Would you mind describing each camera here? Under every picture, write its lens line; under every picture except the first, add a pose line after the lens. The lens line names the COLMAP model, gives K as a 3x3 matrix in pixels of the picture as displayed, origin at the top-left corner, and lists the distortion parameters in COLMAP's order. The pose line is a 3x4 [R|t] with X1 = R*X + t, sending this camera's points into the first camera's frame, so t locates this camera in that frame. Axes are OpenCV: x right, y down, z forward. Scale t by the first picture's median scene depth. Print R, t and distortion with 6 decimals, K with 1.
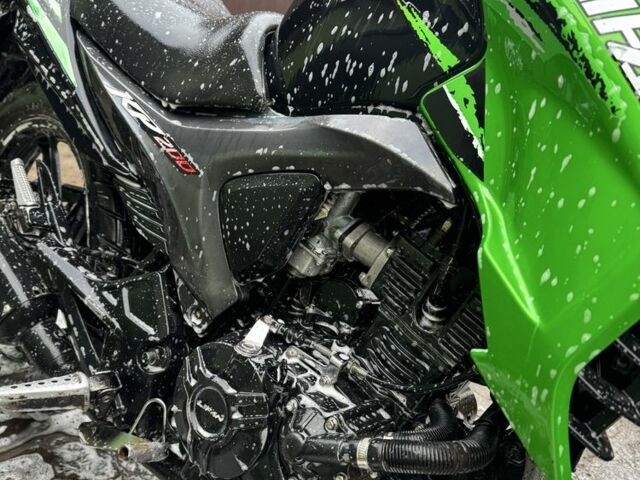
lens RADIAL K [[595.5, 0, 320.0], [0, 595.5, 240.0], [0, 0, 1]] dist [0.044892, -0.106809]
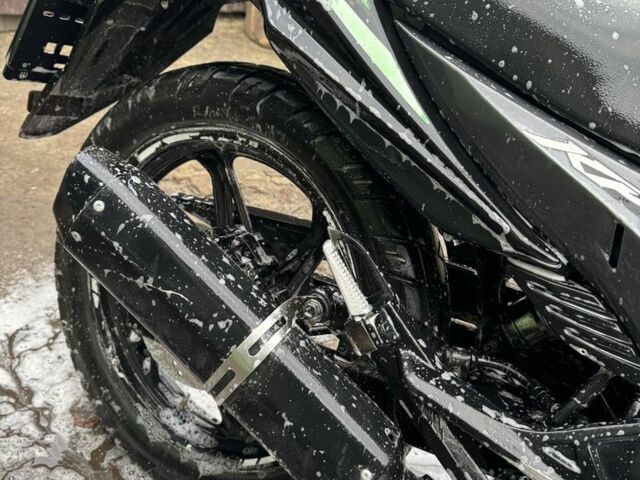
lens RADIAL K [[595.5, 0, 320.0], [0, 595.5, 240.0], [0, 0, 1]] dist [0.044892, -0.106809]
pose [[0.984540, -0.113876, 0.133089, -0.692692], [0.087576, 0.978062, 0.189010, -0.298787], [-0.151693, -0.174433, 0.972914, 0.441324]]
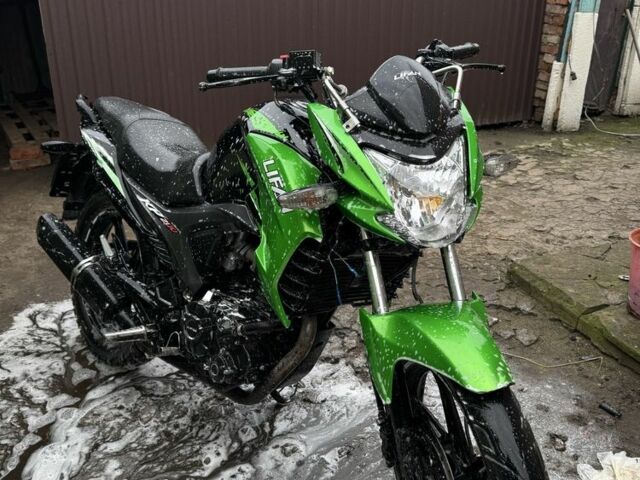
lens RADIAL K [[576.6, 0, 320.0], [0, 576.6, 240.0], [0, 0, 1]] dist [0.112932, -0.256301]
pose [[0.984276, -0.140625, -0.106888, 0.532072], [0.138797, 0.990020, -0.024397, 0.043729], [0.109252, 0.009177, 0.993972, -1.097240]]
